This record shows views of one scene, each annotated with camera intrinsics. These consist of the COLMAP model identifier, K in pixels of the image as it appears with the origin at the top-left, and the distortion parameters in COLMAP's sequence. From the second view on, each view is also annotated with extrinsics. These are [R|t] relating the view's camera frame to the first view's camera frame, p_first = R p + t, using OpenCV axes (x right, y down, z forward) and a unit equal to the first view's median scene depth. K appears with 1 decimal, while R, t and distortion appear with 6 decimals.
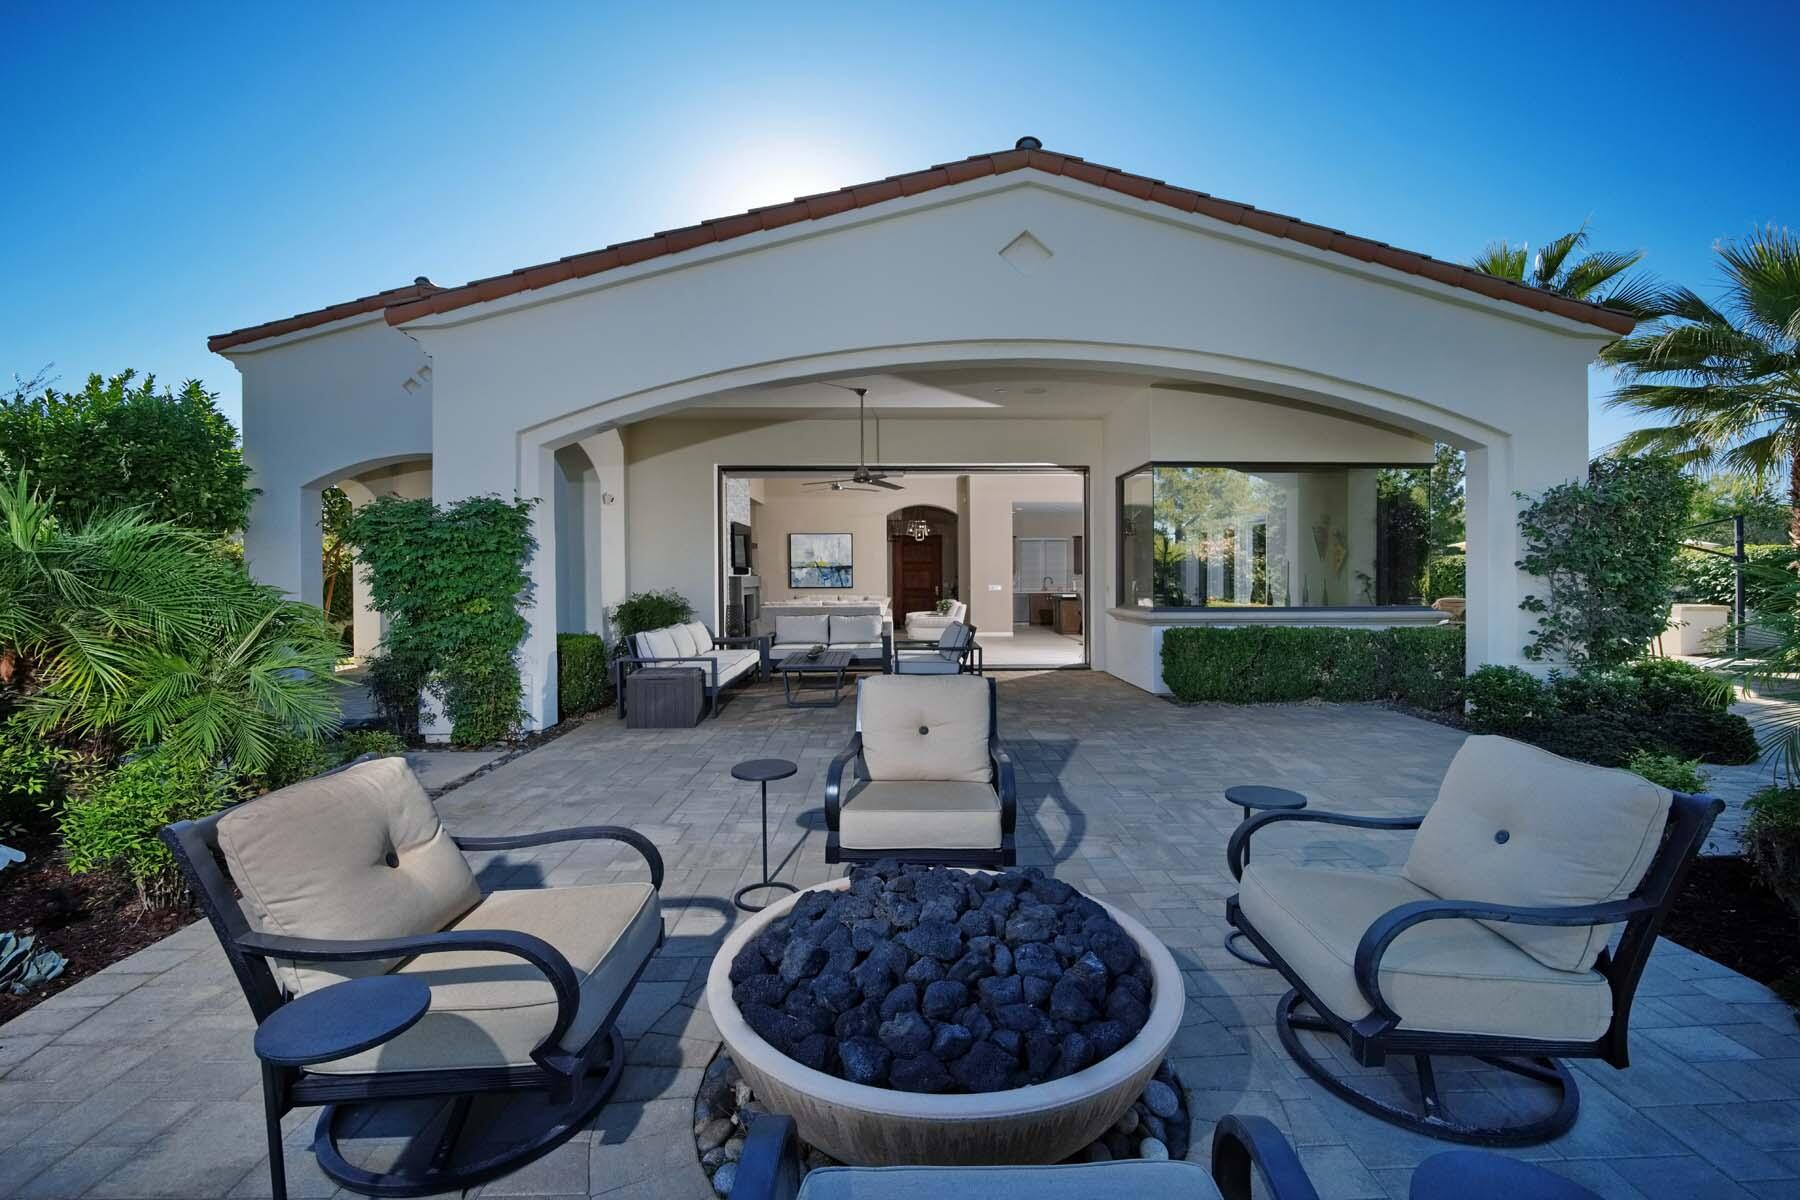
lens RADIAL K [[604.7, 0, 930.2], [0, 604.7, 584.2], [0, 0, 1]] dist [-0.016106, -0.000008]
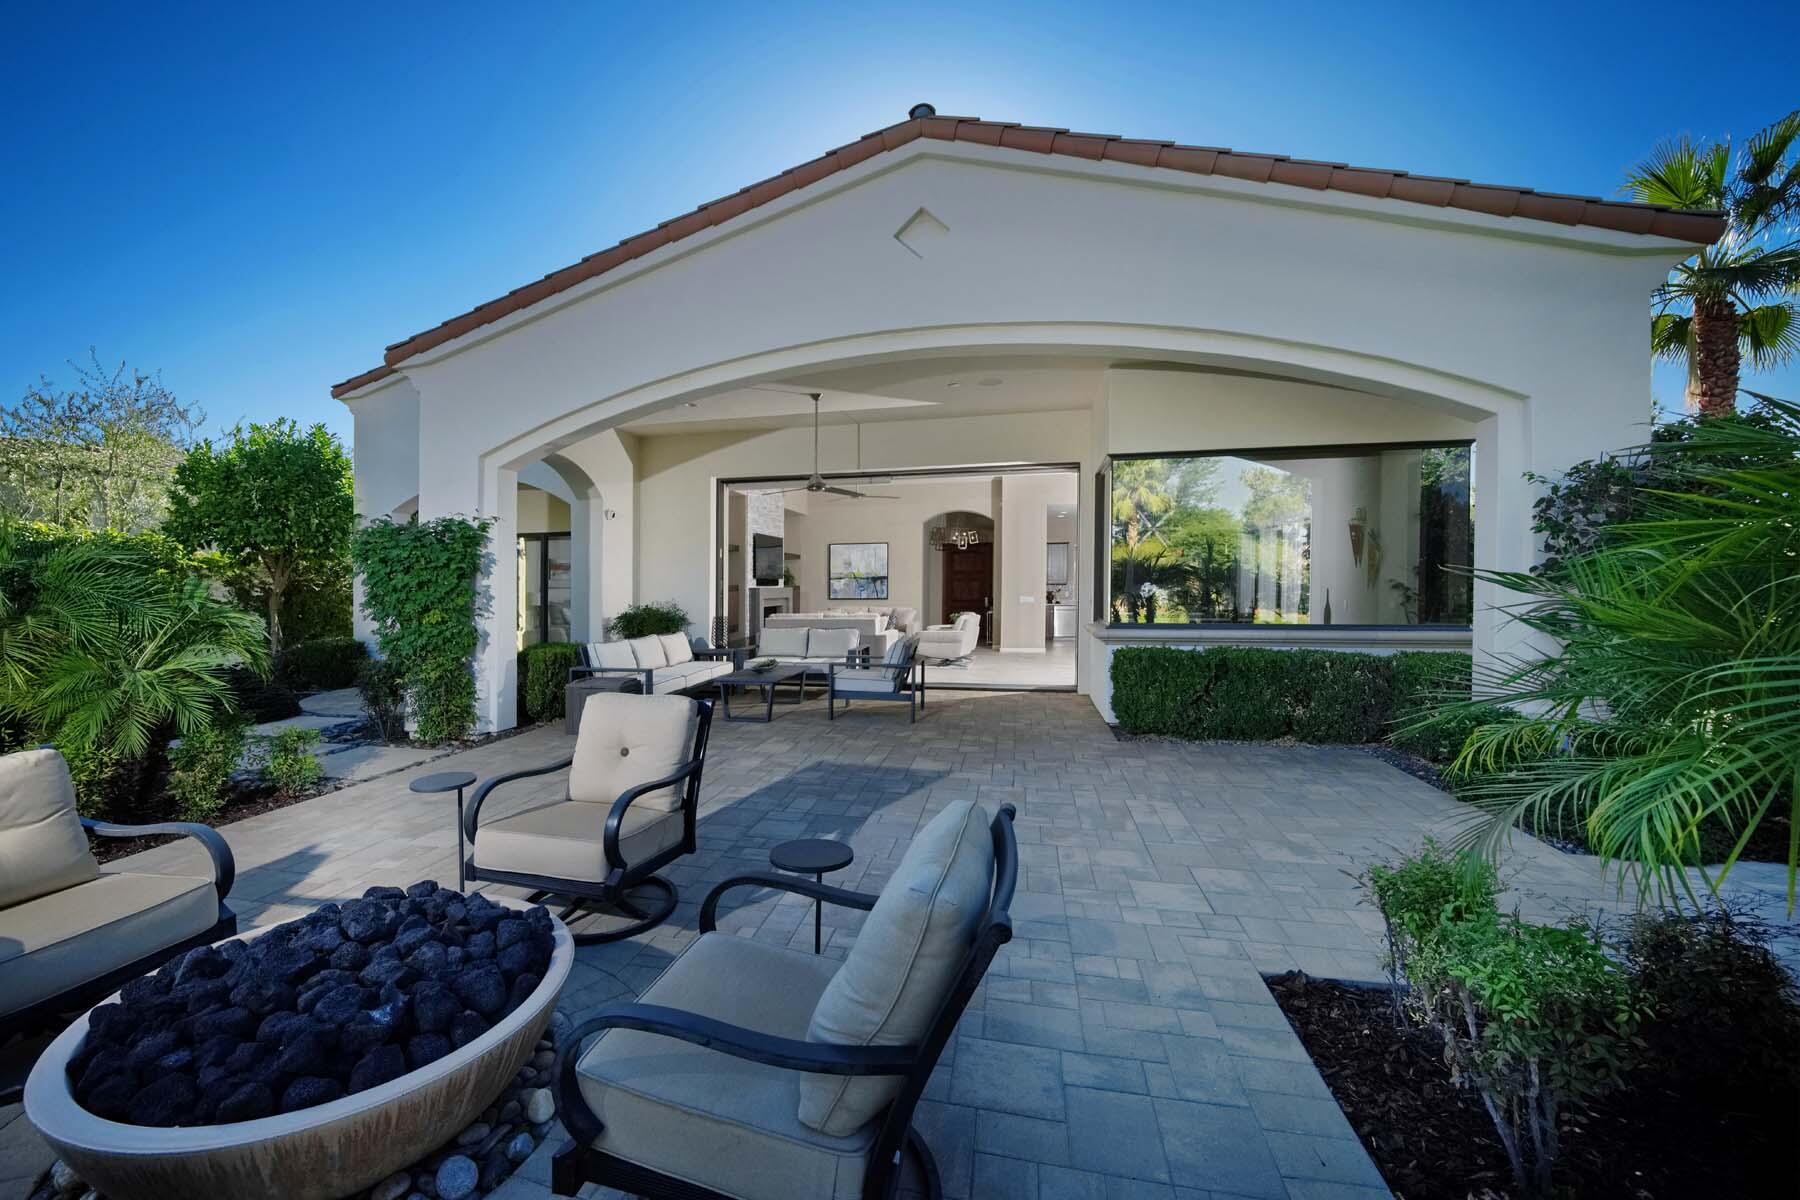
lens RADIAL K [[635.2, 0, 1003.3], [0, 635.2, 594.5], [0, 0, 1]] dist [-0.015522, 0.000077]
pose [[0.977458, -0.000813, -0.211130, 0.402109], [0.001145, 0.999998, 0.001449, -0.004252], [0.211129, -0.001658, 0.977457, 0.077170]]
